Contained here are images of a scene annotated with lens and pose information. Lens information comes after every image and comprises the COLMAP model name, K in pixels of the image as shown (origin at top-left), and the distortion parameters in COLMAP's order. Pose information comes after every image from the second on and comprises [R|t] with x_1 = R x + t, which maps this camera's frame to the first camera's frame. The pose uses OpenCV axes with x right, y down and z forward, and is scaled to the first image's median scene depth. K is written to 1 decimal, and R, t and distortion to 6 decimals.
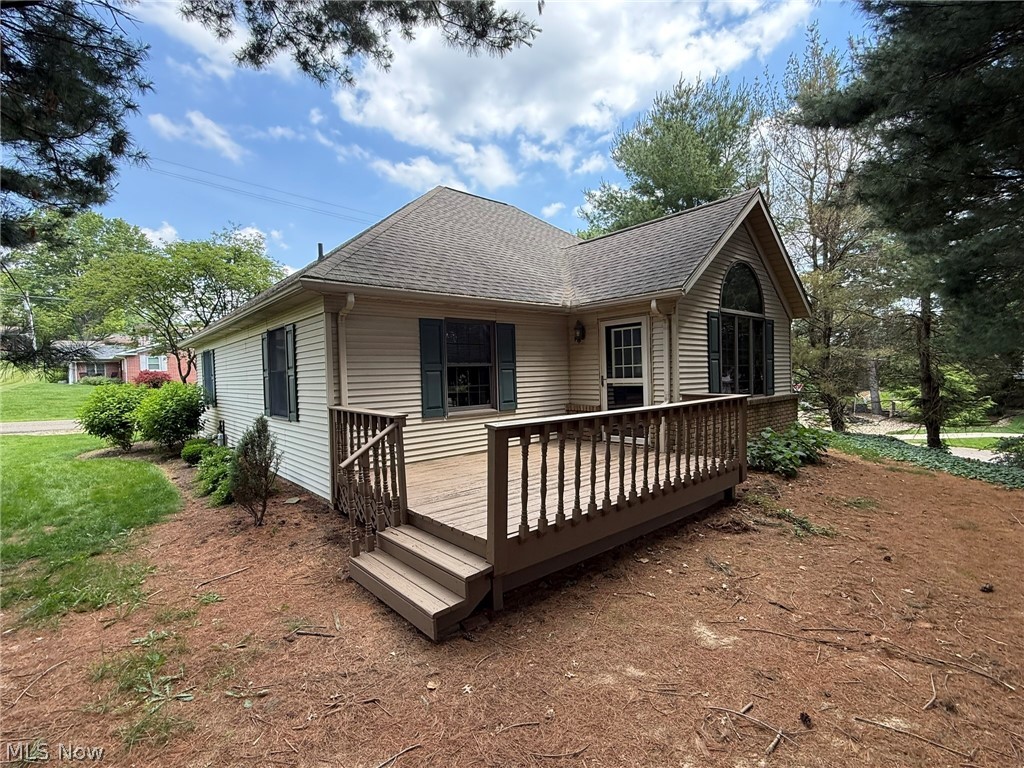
lens RADIAL K [[474.1, 0, 512.4], [0, 474.1, 389.7], [0, 0, 1]] dist [0.000411, -0.000025]
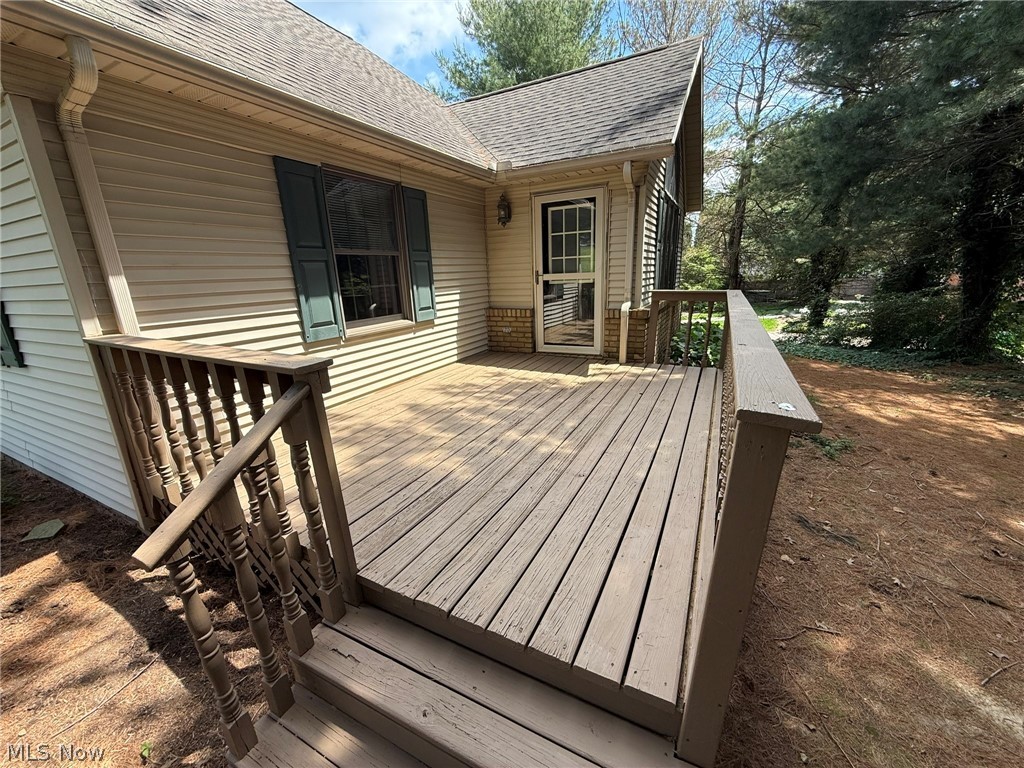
lens RADIAL K [[407.7, 0, 511.7], [0, 407.7, 383.5], [0, 0, 1]] dist [0.000342, -0.000260]
pose [[0.926045, -0.106241, 0.362152, -0.121974], [0.022799, 0.973557, 0.227305, -0.001507], [-0.376725, -0.202238, 0.903979, 0.376730]]
